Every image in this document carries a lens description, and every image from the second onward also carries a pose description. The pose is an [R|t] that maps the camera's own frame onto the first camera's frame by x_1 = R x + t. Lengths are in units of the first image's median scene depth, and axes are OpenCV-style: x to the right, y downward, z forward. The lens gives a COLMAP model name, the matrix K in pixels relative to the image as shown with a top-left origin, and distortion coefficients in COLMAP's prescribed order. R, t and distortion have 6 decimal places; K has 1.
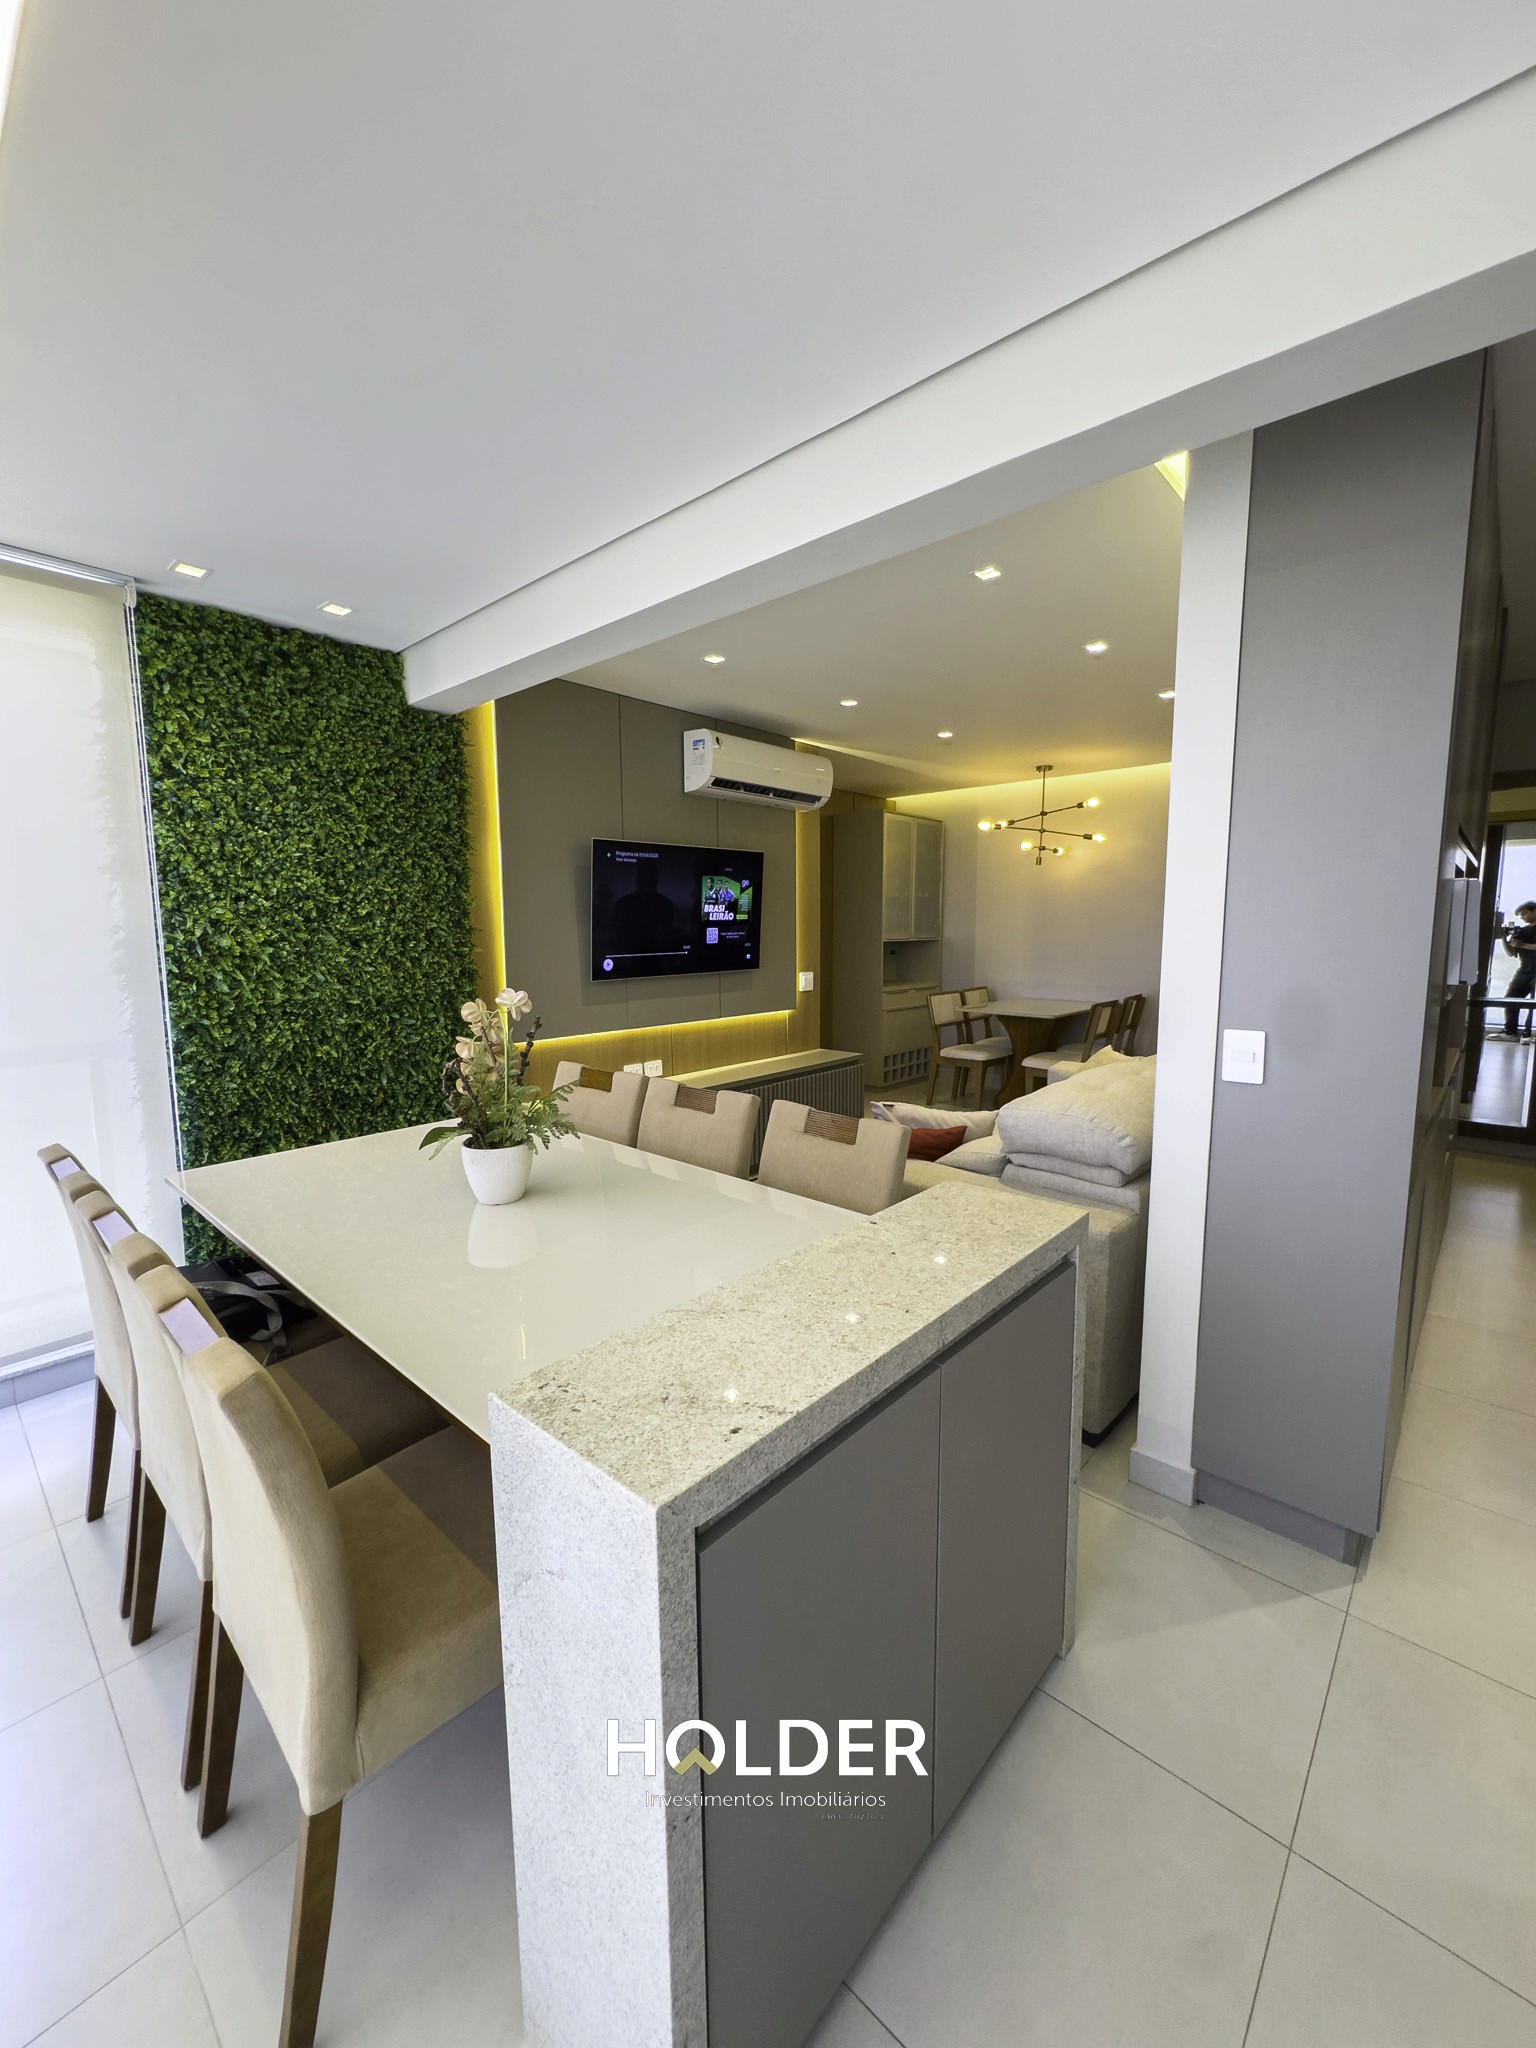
lens RADIAL K [[818.0, 0, 767.7], [0, 818.0, 1024.0], [0, 0, 1]] dist [-0.001986, 0.000405]
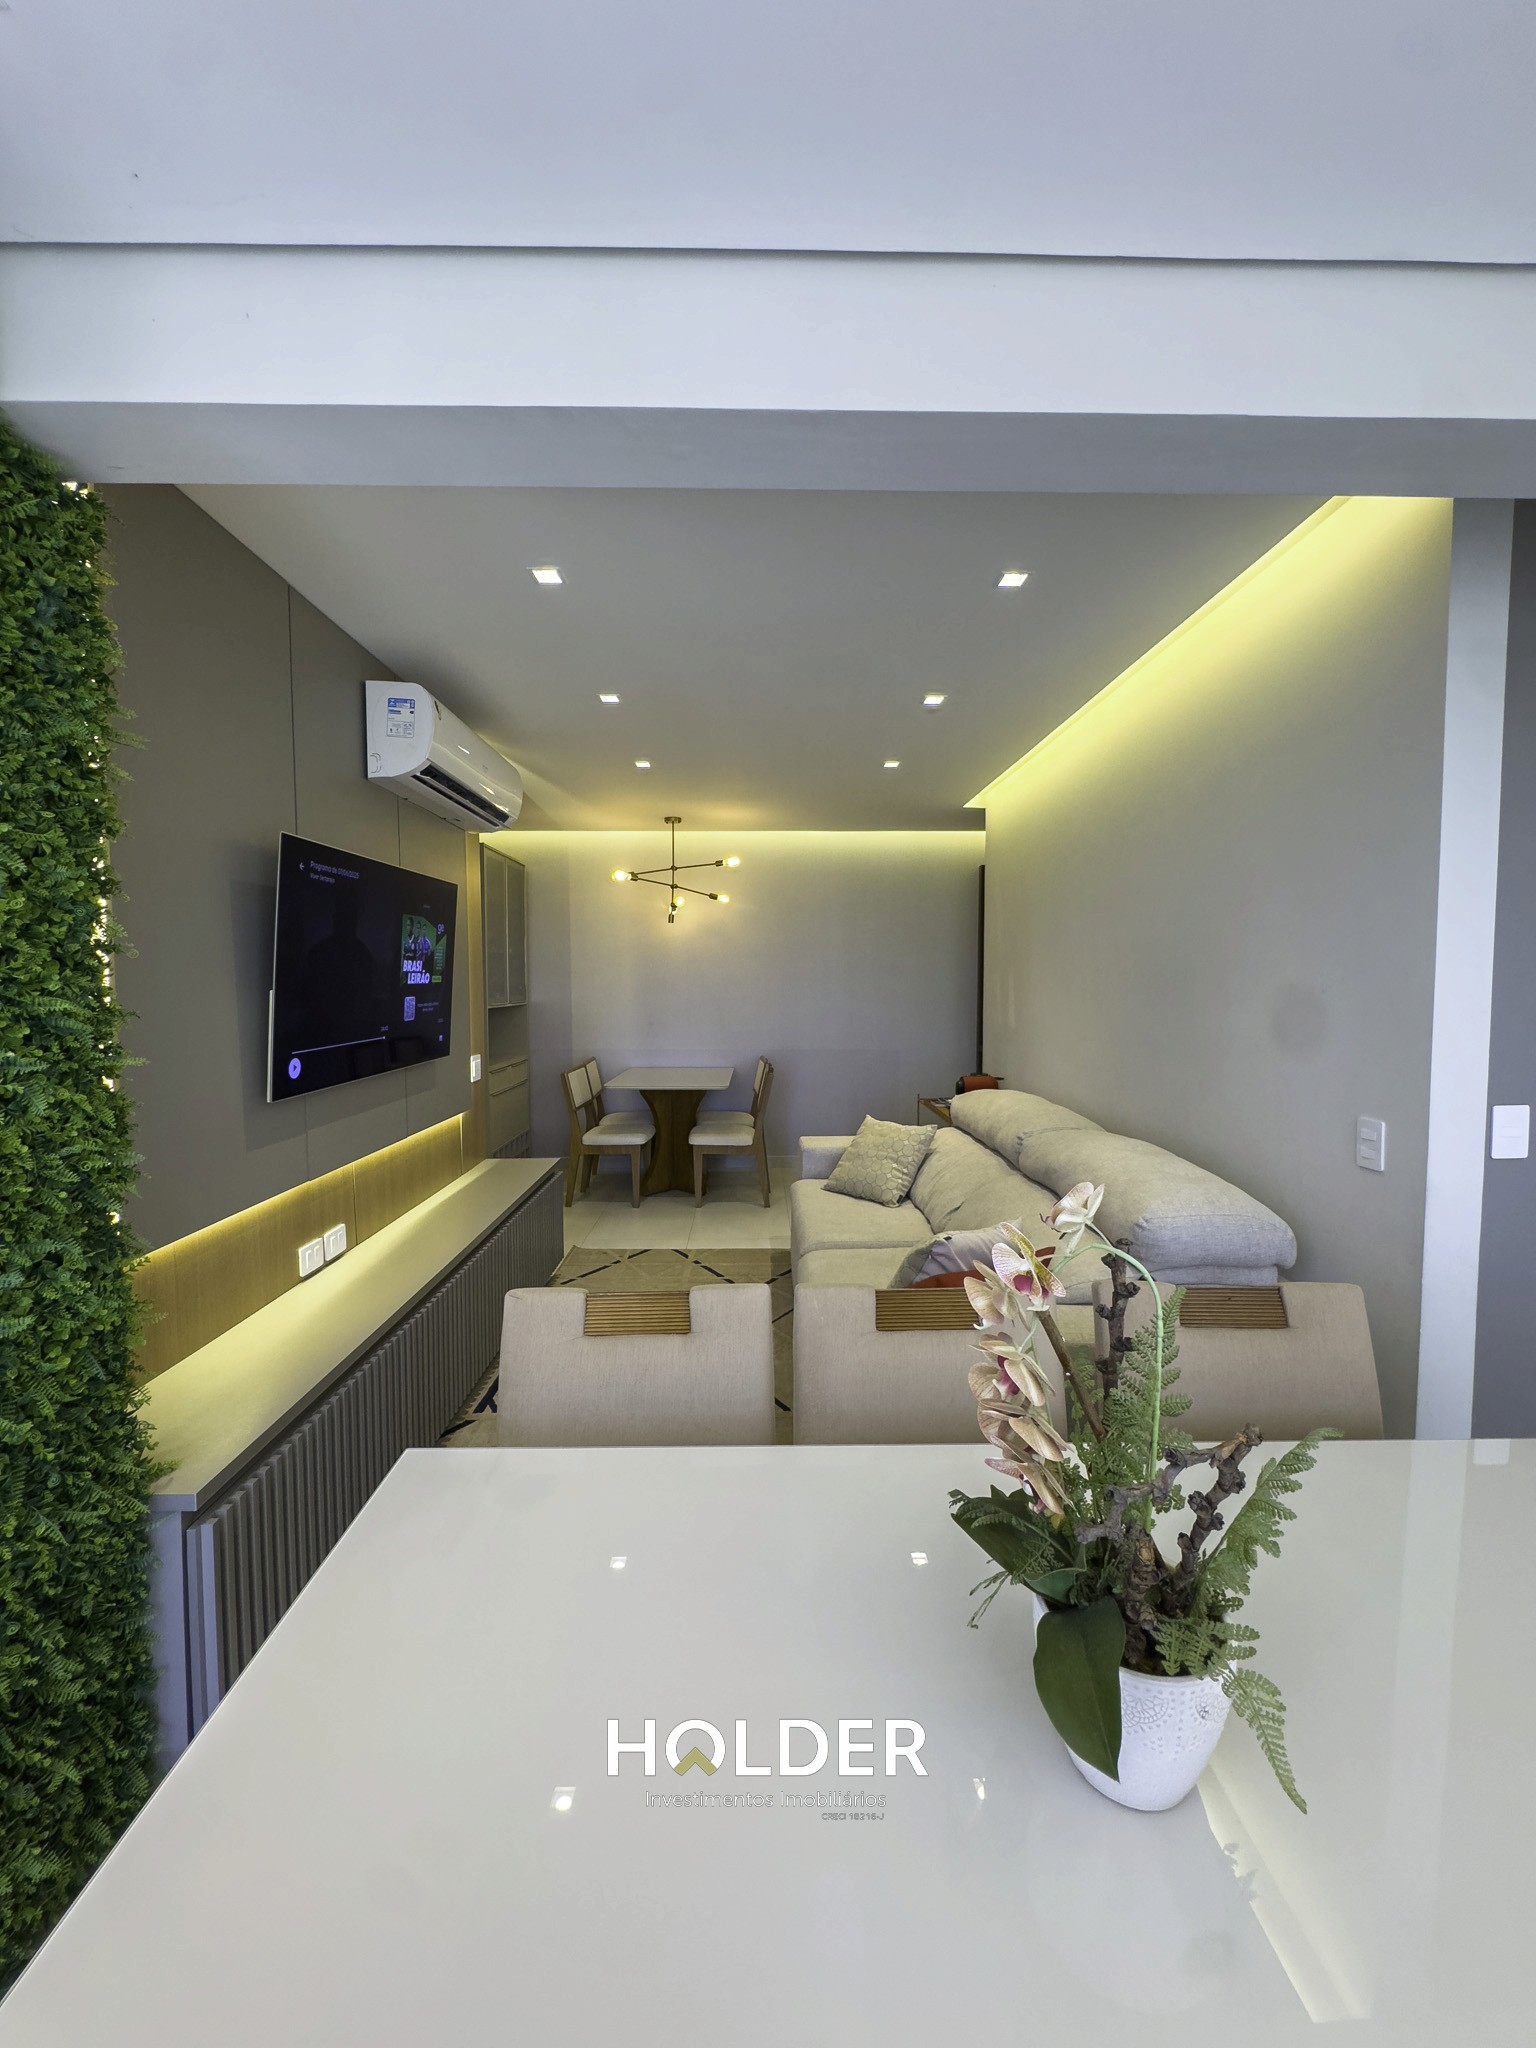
lens RADIAL K [[818.0, 0, 752.8], [0, 818.0, 1020.8], [0, 0, 1]] dist [-0.001986, 0.000405]
pose [[0.739908, -0.030650, 0.672010, -0.433735], [0.081250, 0.995720, -0.044045, -0.072125], [-0.667783, 0.087190, 0.739232, 0.523191]]
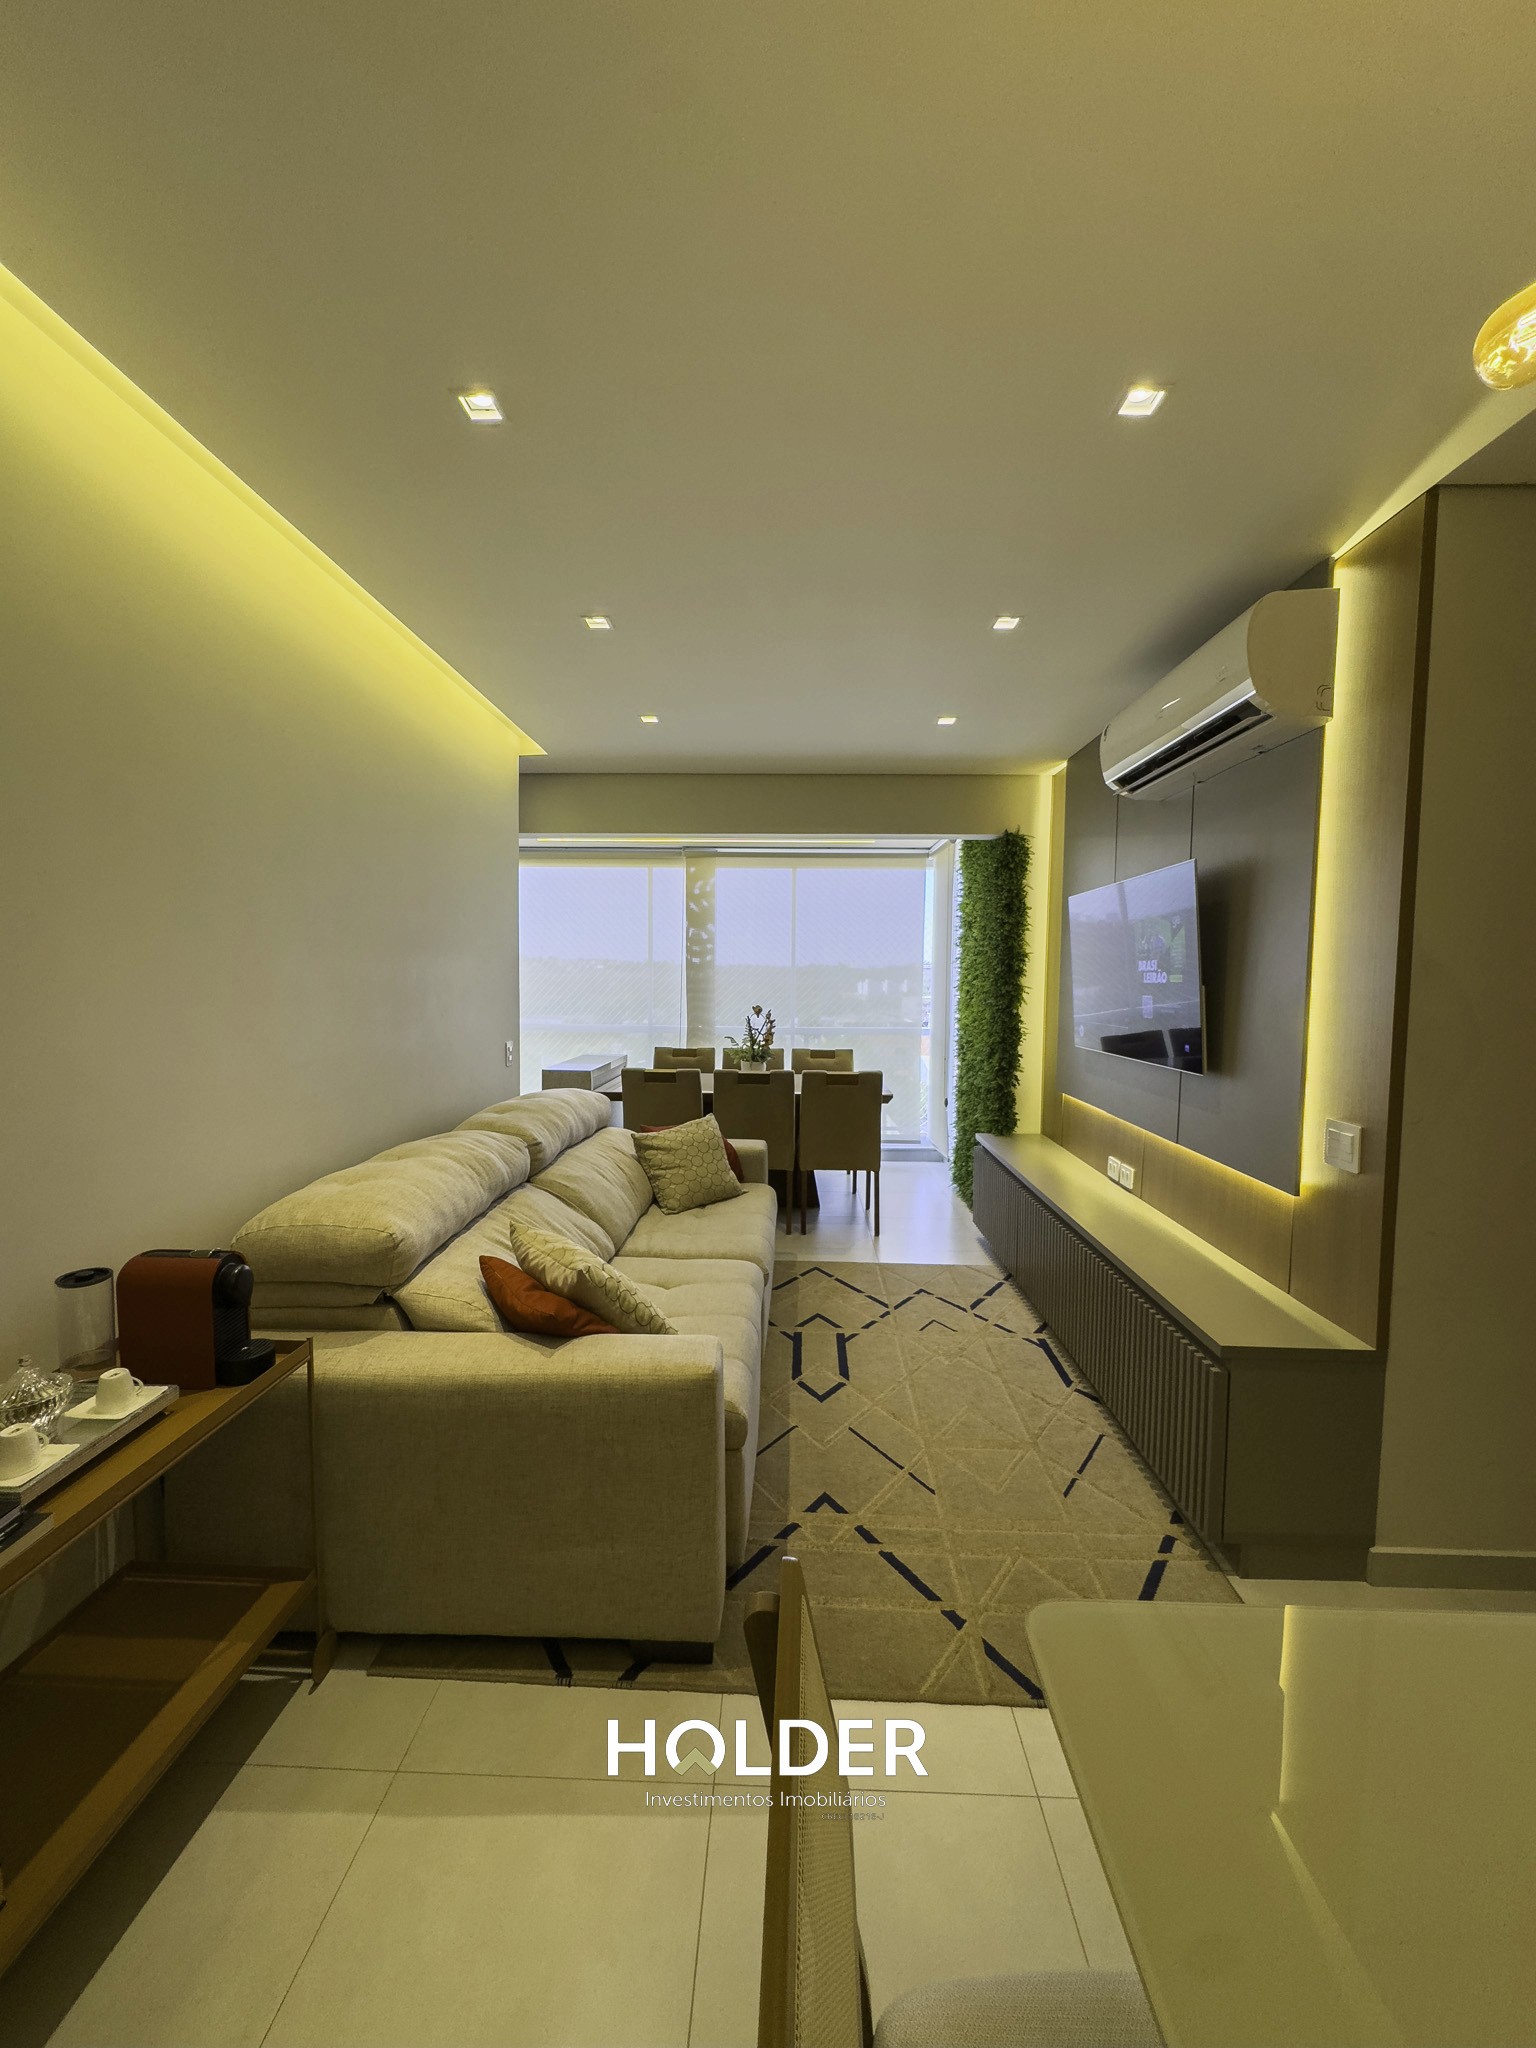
lens RADIAL K [[818.0, 0, 772.0], [0, 818.0, 1021.9], [0, 0, 1]] dist [-0.001986, 0.000405]
pose [[-0.758965, 0.026423, -0.650595, 0.862200], [-0.087440, 0.985990, 0.142049, -0.238607], [0.645233, 0.164698, -0.746022, 1.898720]]
